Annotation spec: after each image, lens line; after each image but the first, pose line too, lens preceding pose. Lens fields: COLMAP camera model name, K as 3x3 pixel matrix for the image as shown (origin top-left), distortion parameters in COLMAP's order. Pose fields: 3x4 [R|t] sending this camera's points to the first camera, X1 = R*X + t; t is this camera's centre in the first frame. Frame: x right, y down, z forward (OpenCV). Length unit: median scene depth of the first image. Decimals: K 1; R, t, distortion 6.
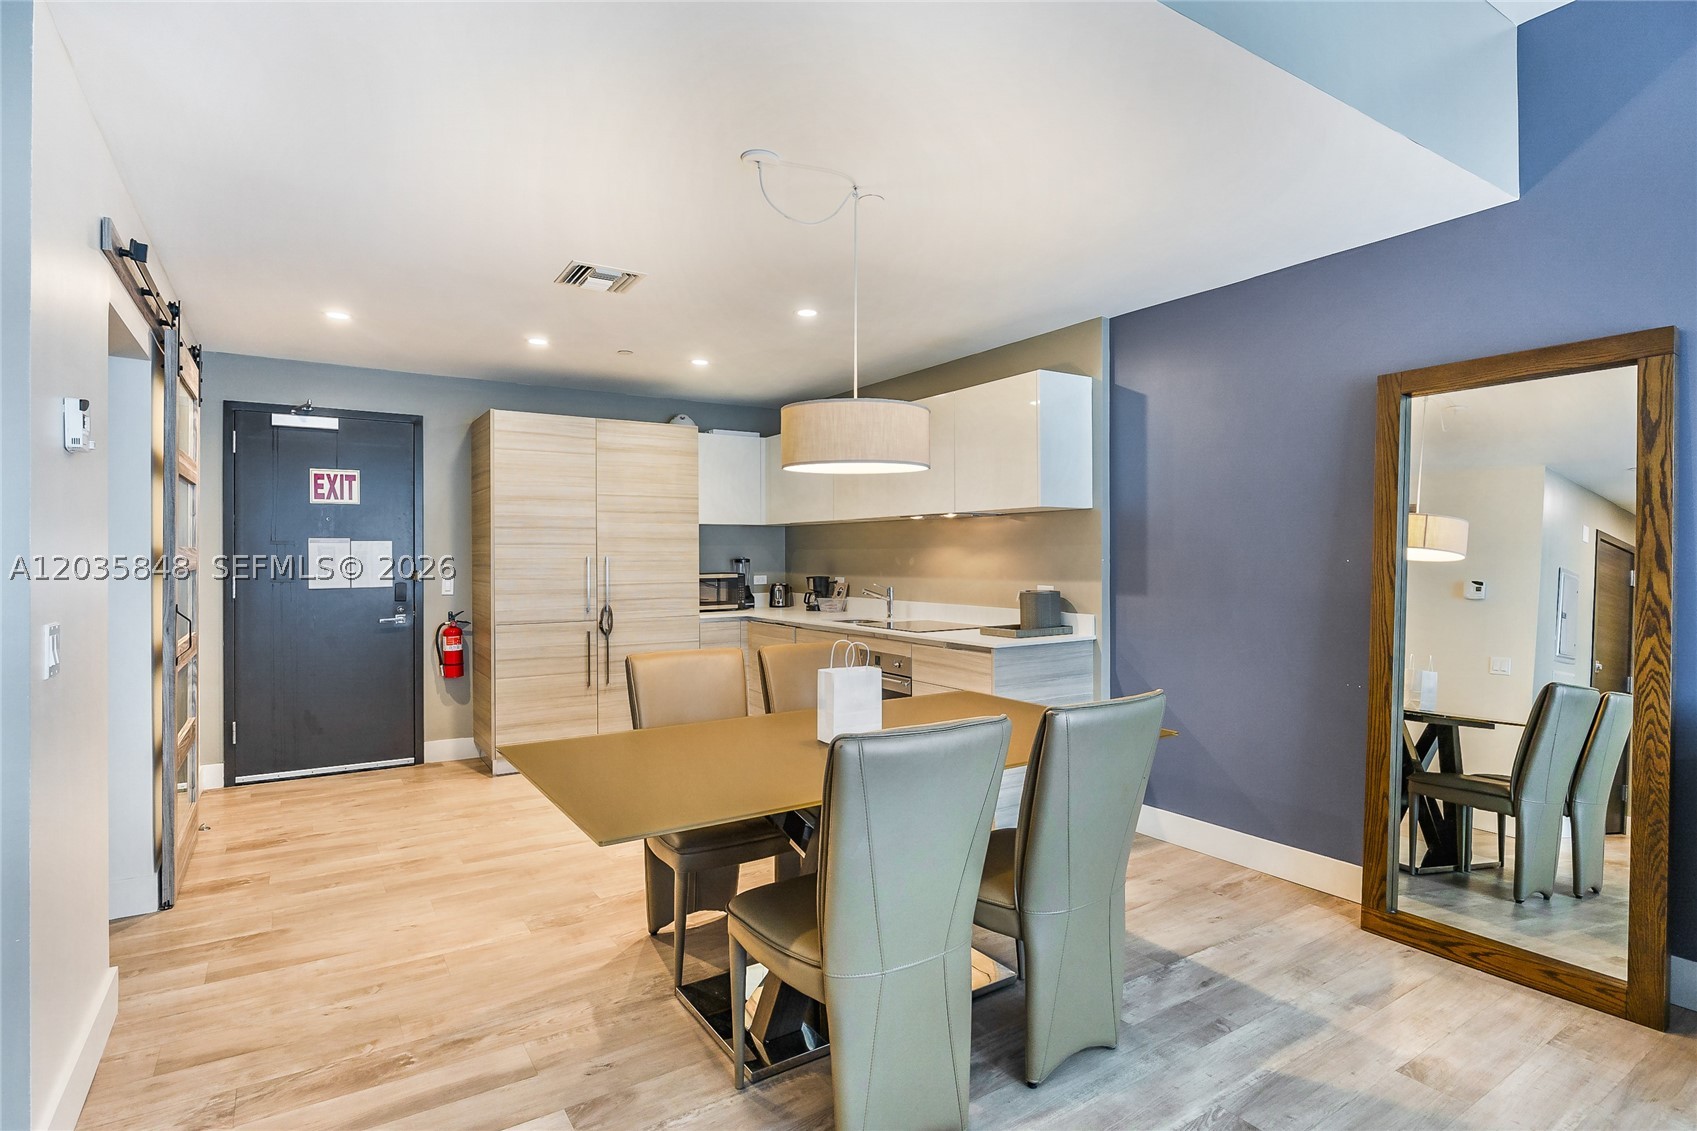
lens RADIAL K [[837.7, 0, 841.9], [0, 837.7, 551.4], [0, 0, 1]] dist [-0.019139, -0.002083]
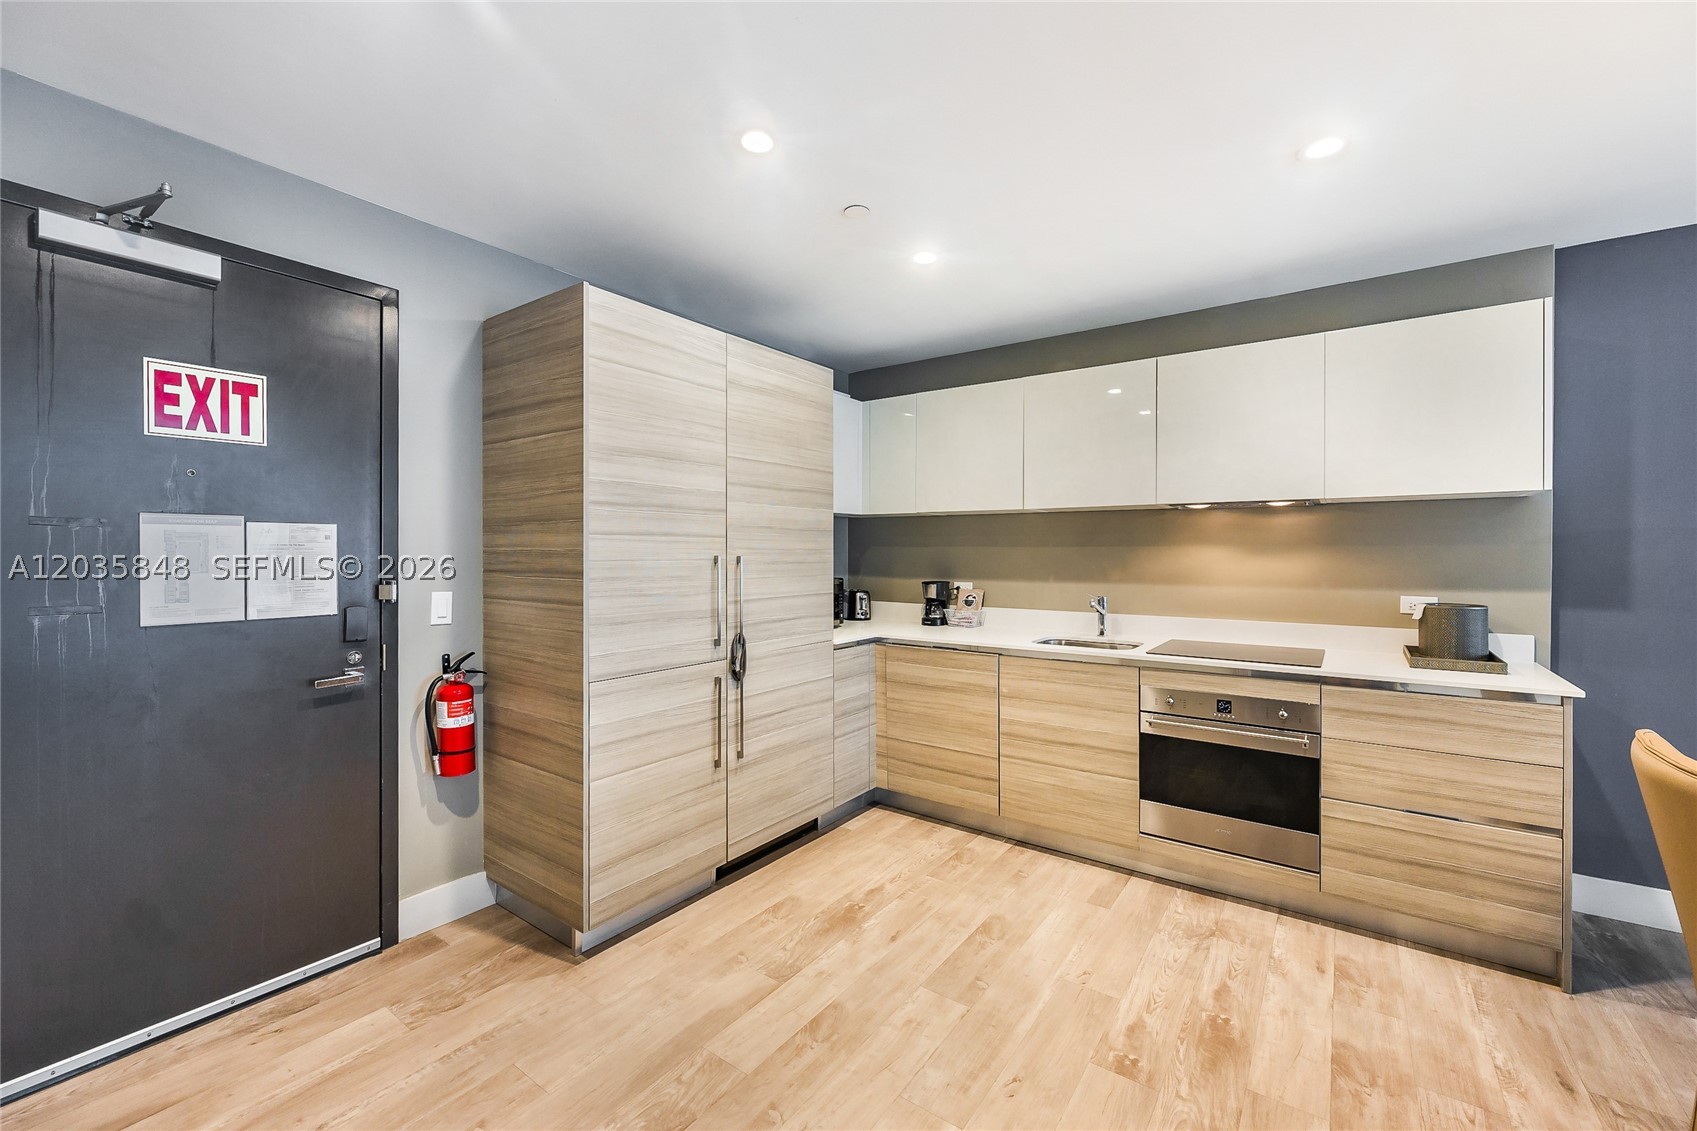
lens RADIAL K [[683.1, 0, 842.0], [0, 683.1, 553.6], [0, 0, 1]] dist [-0.005043, 0.000219]
pose [[0.935772, 0.004215, 0.352580, -0.395044], [-0.006425, 0.999966, 0.005100, 0.001237], [-0.352546, -0.007038, 0.935768, 0.498330]]
